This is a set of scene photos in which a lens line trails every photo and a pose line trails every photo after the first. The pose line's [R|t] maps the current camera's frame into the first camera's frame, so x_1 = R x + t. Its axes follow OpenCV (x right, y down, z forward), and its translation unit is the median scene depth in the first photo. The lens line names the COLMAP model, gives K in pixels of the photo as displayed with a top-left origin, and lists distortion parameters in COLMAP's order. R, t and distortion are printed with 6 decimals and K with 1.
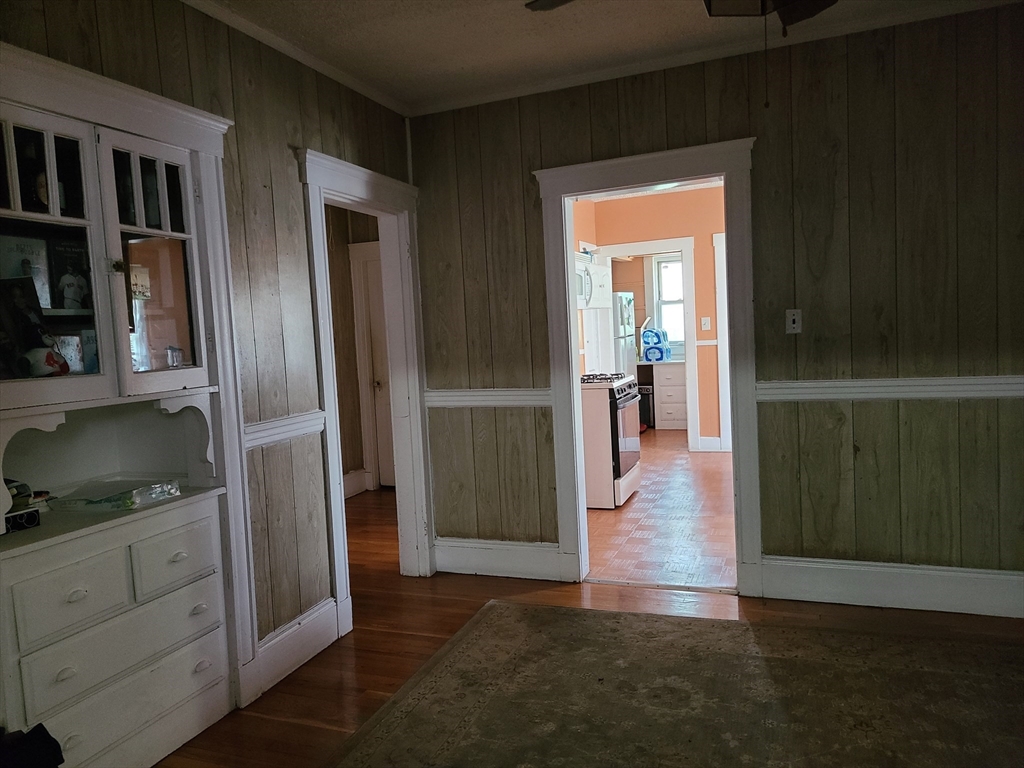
lens RADIAL K [[768.2, 0, 491.4], [0, 768.2, 386.5], [0, 0, 1]] dist [0.035575, -0.000795]
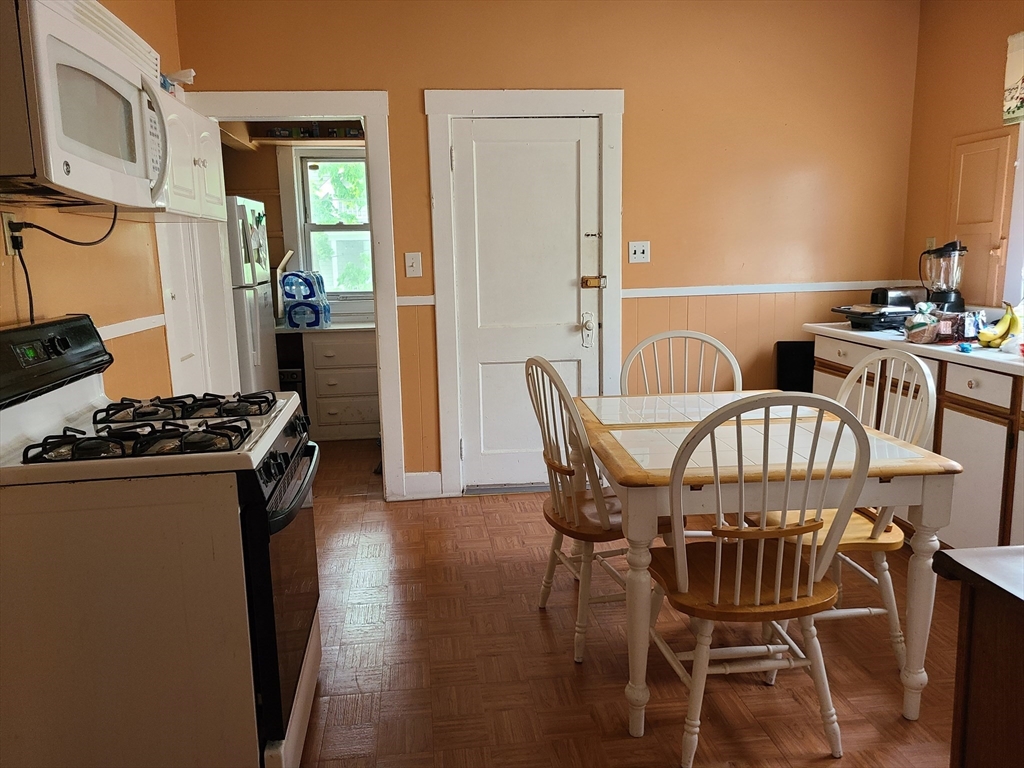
lens RADIAL K [[768.2, 0, 491.4], [0, 768.2, 386.5], [0, 0, 1]] dist [0.035575, -0.000795]
pose [[0.882355, -0.048835, 0.468043, 0.061419], [0.013202, 0.996778, 0.079114, -0.032438], [-0.470399, -0.063628, 0.880157, 0.417487]]
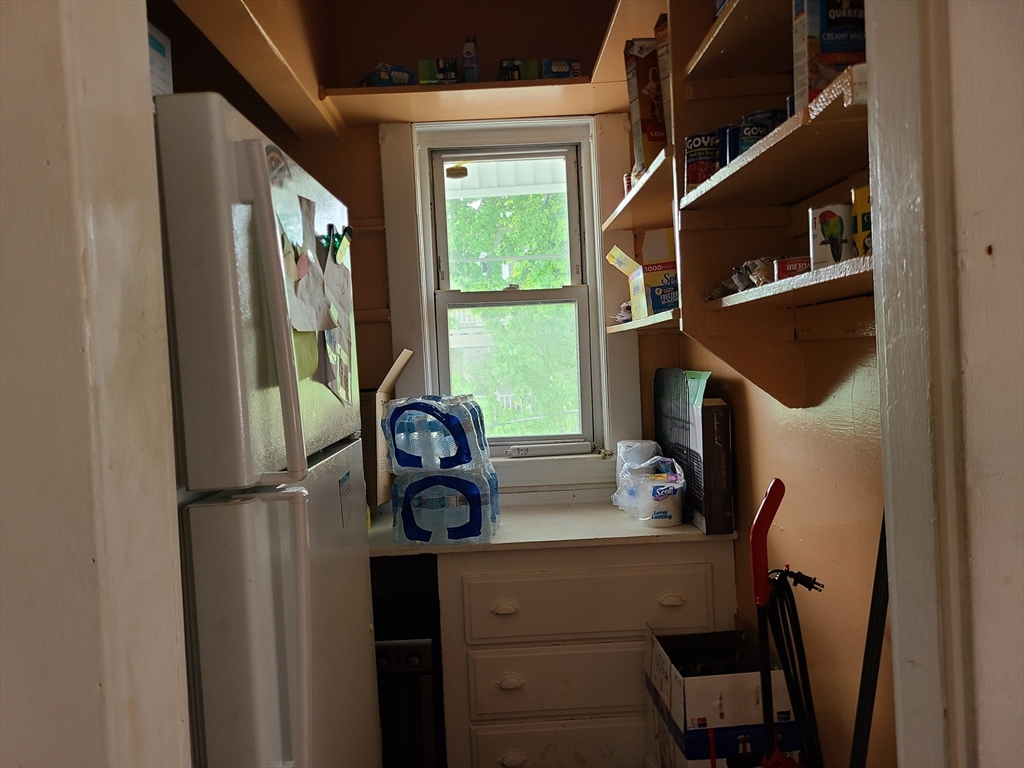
lens RADIAL K [[768.2, 0, 491.4], [0, 768.2, 386.5], [0, 0, 1]] dist [0.035575, -0.000795]
pose [[0.928843, -0.003329, 0.370458, 0.141627], [0.028865, 0.997570, -0.063410, -0.063345], [-0.369346, 0.069592, 0.926682, 0.784447]]
